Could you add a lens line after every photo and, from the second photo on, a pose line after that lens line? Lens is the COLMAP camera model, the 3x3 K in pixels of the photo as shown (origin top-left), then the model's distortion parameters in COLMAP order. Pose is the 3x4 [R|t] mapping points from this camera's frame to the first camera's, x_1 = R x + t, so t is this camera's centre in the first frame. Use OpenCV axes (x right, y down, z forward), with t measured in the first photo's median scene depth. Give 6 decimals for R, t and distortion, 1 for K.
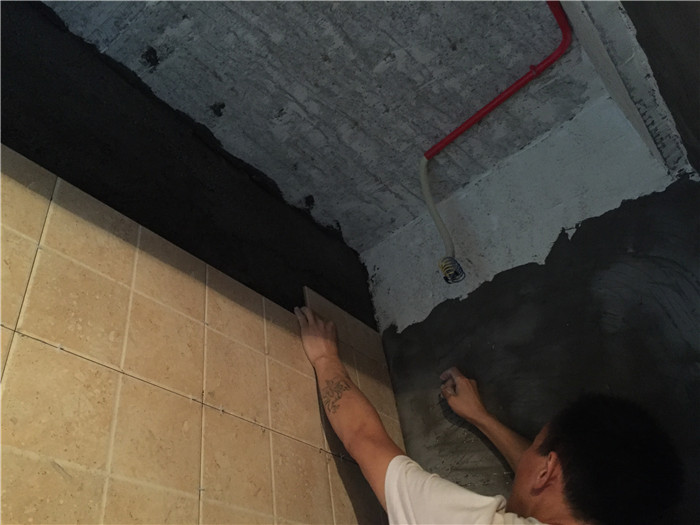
lens RADIAL K [[586.0, 0, 350.0], [0, 586.0, 262.5], [0, 0, 1]] dist [0.043576, -0.063646]
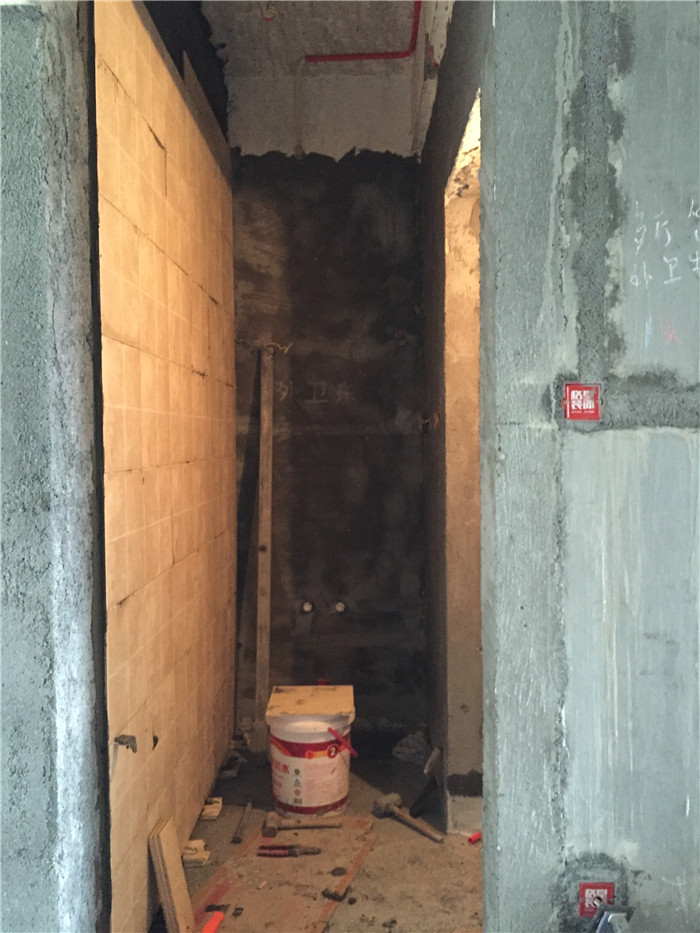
lens RADIAL K [[781.0, 0, 350.0], [0, 781.0, 466.5], [0, 0, 1]] dist [0.043576, -0.063646]
pose [[0.789077, 0.118256, 0.602804, -1.010131], [-0.484985, 0.722197, 0.493174, -0.540637], [-0.377023, -0.681503, 0.627222, -1.211316]]
